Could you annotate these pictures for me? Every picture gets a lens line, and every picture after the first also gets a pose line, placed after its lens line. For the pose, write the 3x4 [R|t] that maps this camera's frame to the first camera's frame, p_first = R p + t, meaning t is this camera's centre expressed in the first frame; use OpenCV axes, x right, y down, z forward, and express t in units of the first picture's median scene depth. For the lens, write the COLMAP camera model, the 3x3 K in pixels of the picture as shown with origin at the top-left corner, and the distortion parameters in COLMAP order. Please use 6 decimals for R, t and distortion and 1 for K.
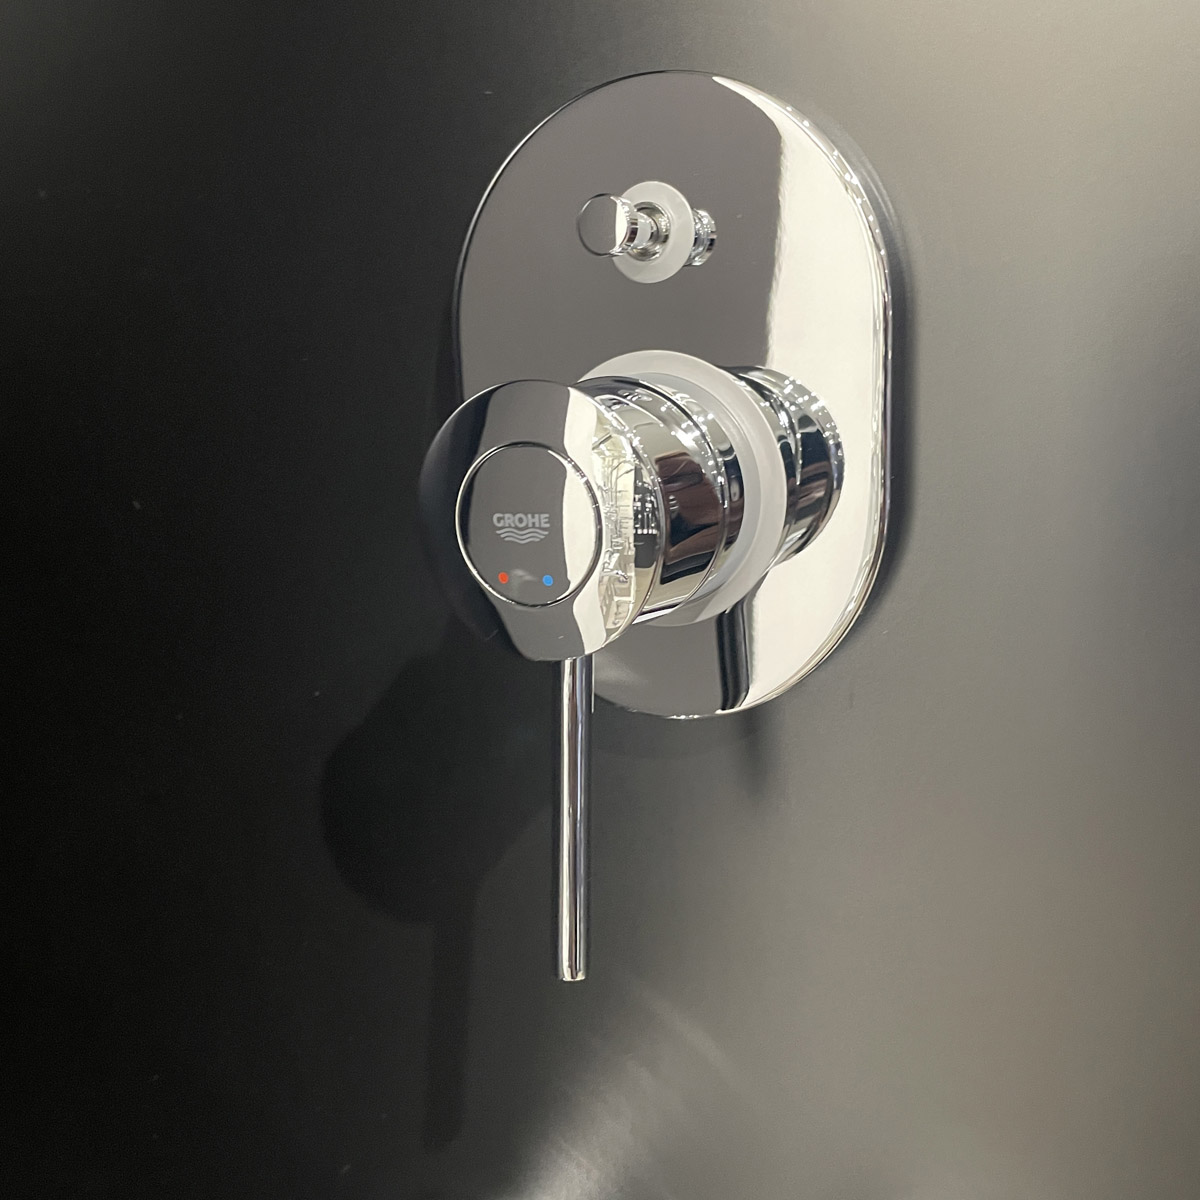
lens RADIAL K [[1268.5, 0, 596.7], [0, 1268.5, 591.1], [0, 0, 1]] dist [0.025309, 0.000000]
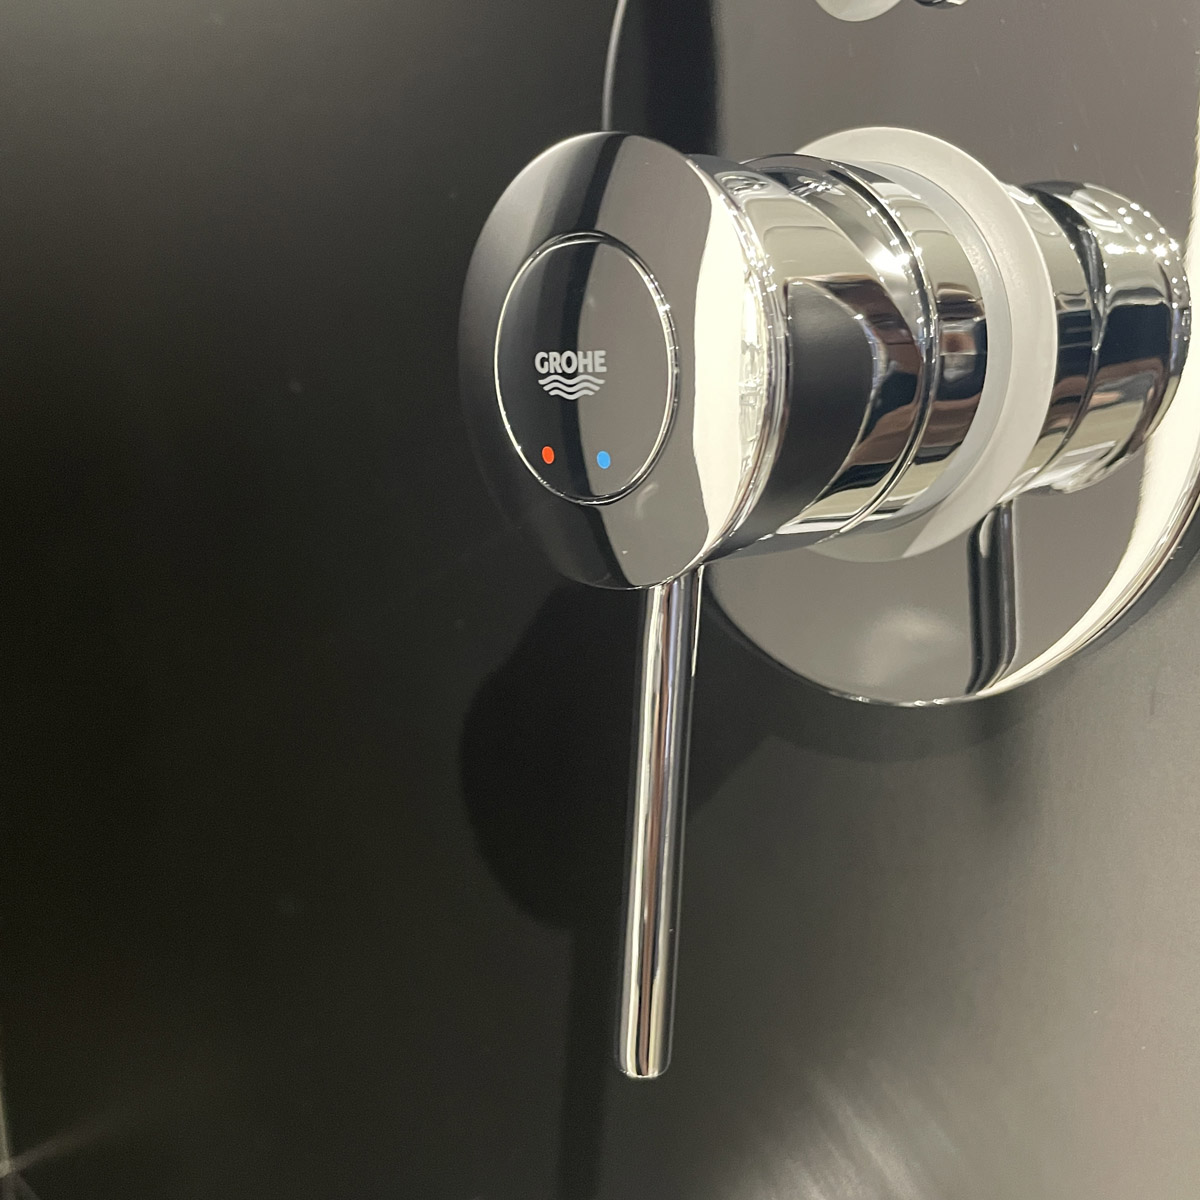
lens RADIAL K [[1268.5, 0, 596.2], [0, 1268.5, 592.1], [0, 0, 1]] dist [0.025309, 0.000000]
pose [[0.949648, 0.077147, -0.303671, 0.153027], [-0.068407, 0.996882, 0.039329, 0.032695], [0.305759, -0.016575, 0.951965, 0.393888]]
